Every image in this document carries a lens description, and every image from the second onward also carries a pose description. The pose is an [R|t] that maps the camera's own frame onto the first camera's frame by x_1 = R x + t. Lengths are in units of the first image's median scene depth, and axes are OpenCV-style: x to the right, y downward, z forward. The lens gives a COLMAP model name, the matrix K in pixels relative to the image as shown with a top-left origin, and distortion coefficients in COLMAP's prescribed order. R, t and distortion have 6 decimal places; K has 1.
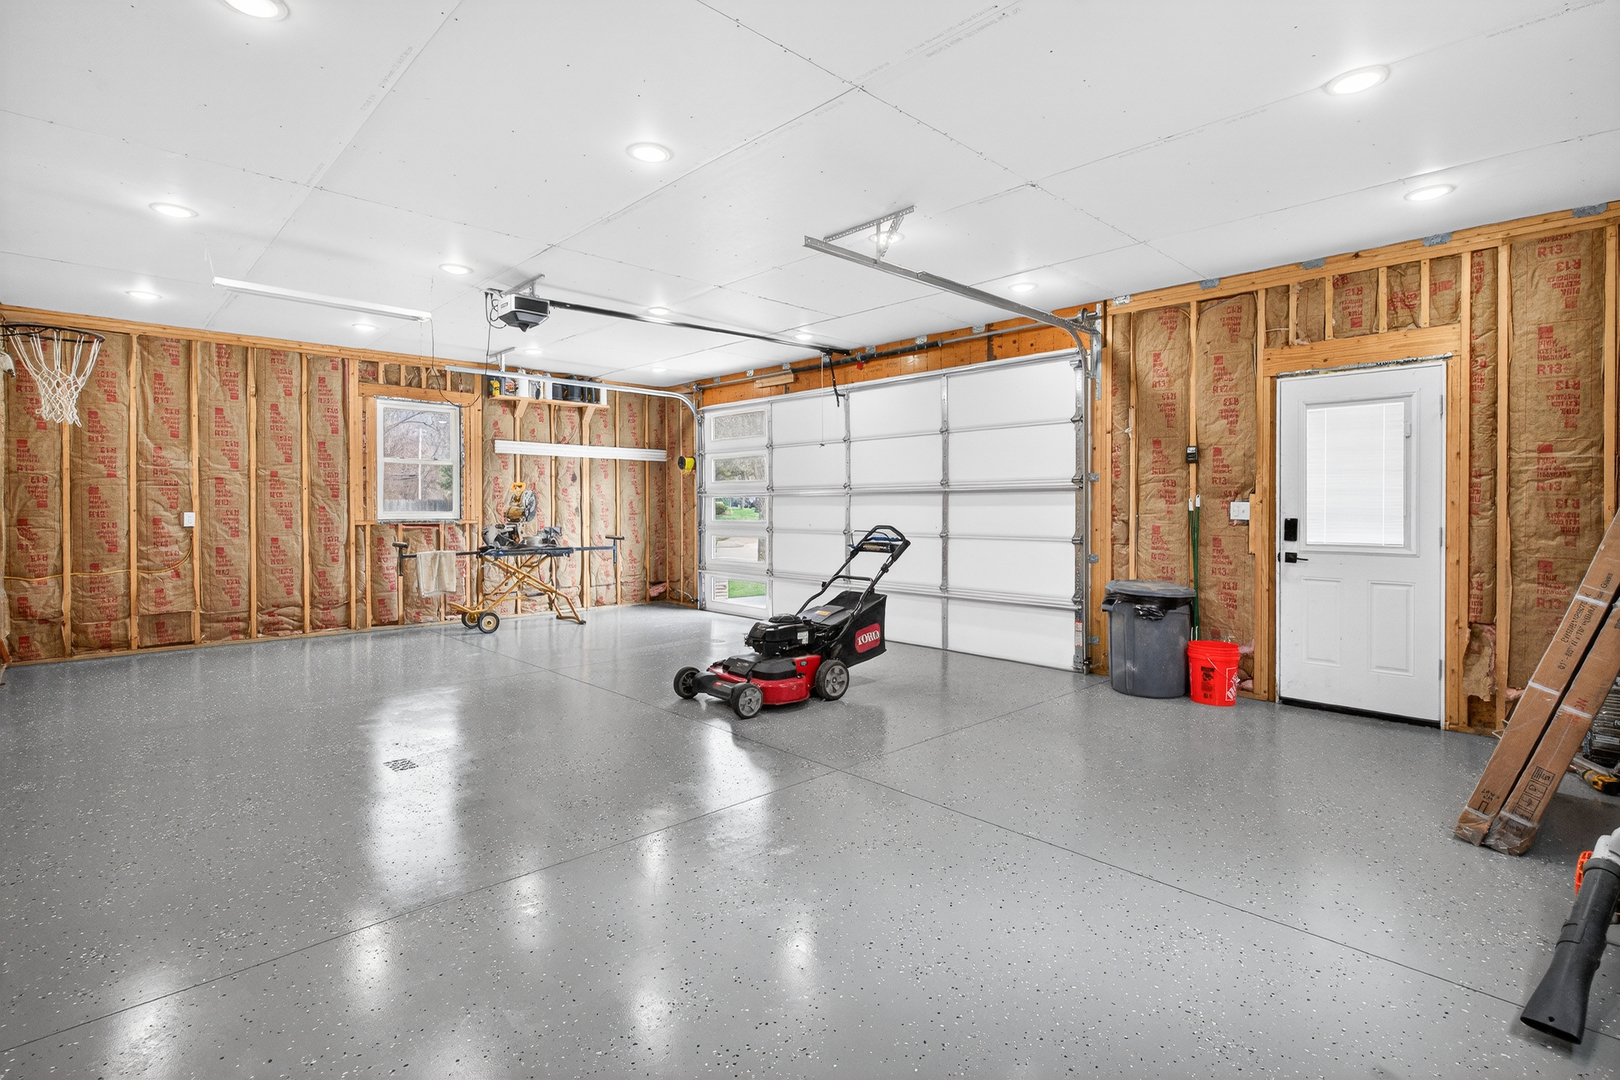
lens RADIAL K [[774.1, 0, 811.2], [0, 774.1, 506.2], [0, 0, 1]] dist [-0.000769, -0.000488]
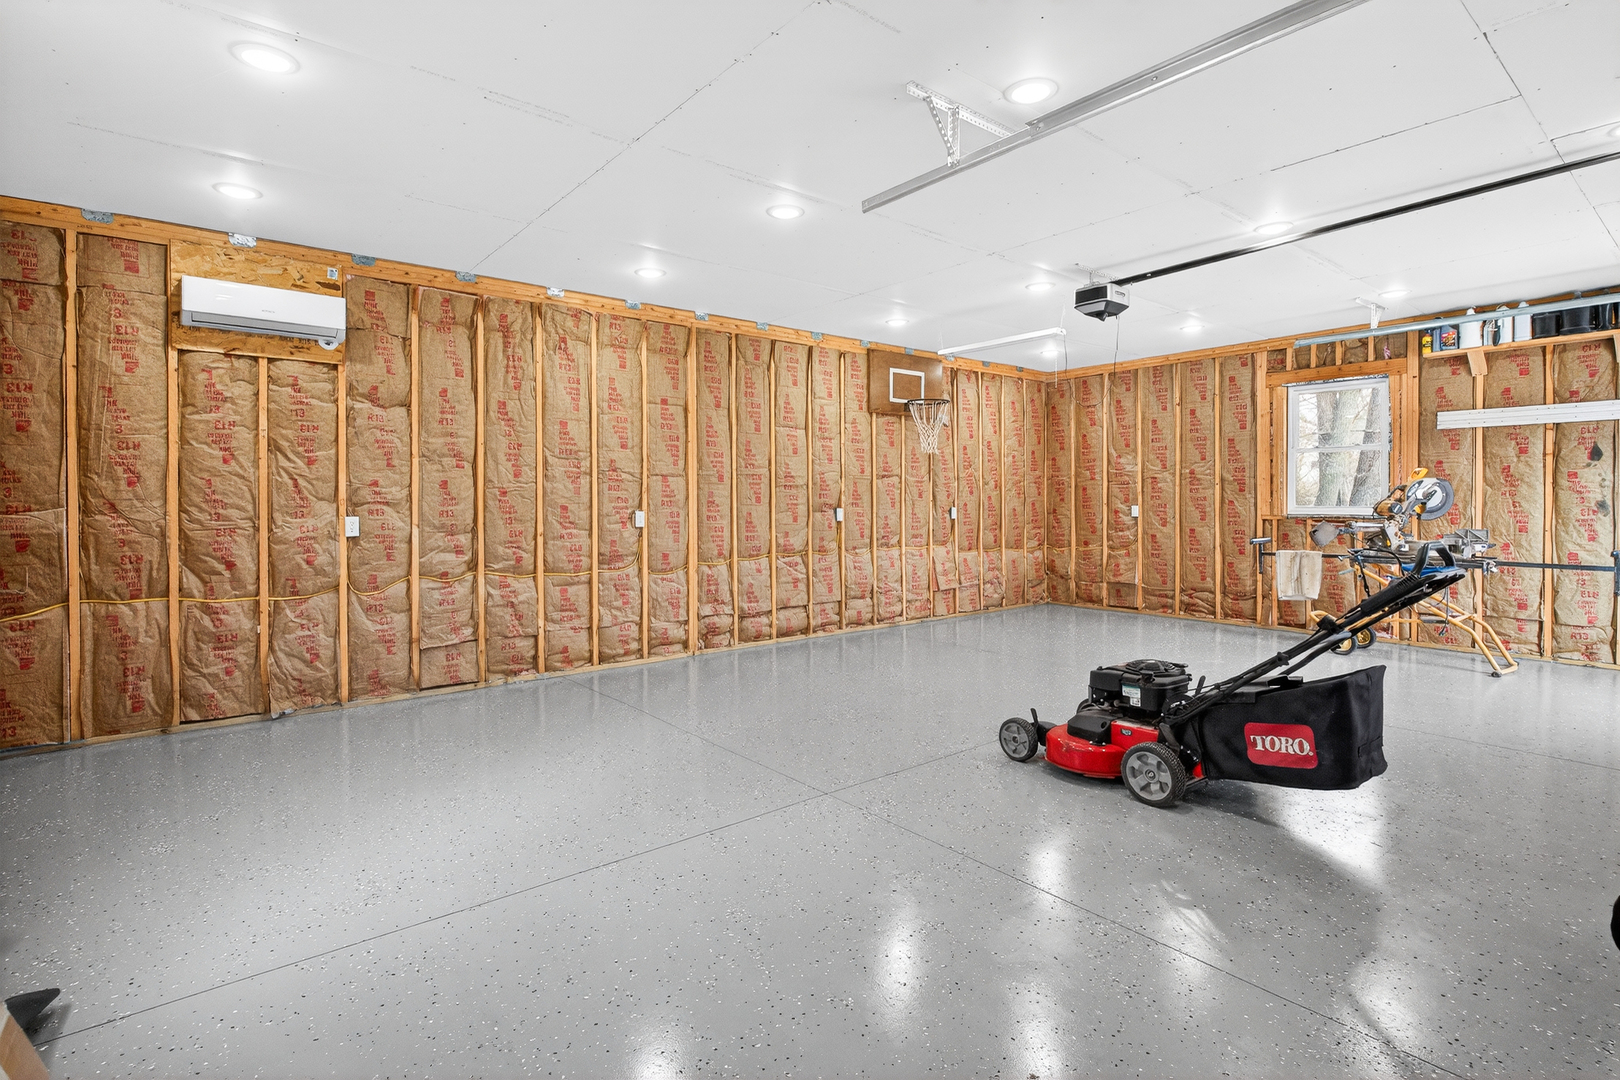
lens RADIAL K [[783.4, 0, 811.5], [0, 783.4, 509.1], [0, 0, 1]] dist [-0.004670, -0.000638]
pose [[-0.083964, 0.010089, -0.996418, 0.474940], [0.003472, 0.999946, 0.009832, -0.000467], [0.996463, -0.002634, -0.083994, 0.533032]]
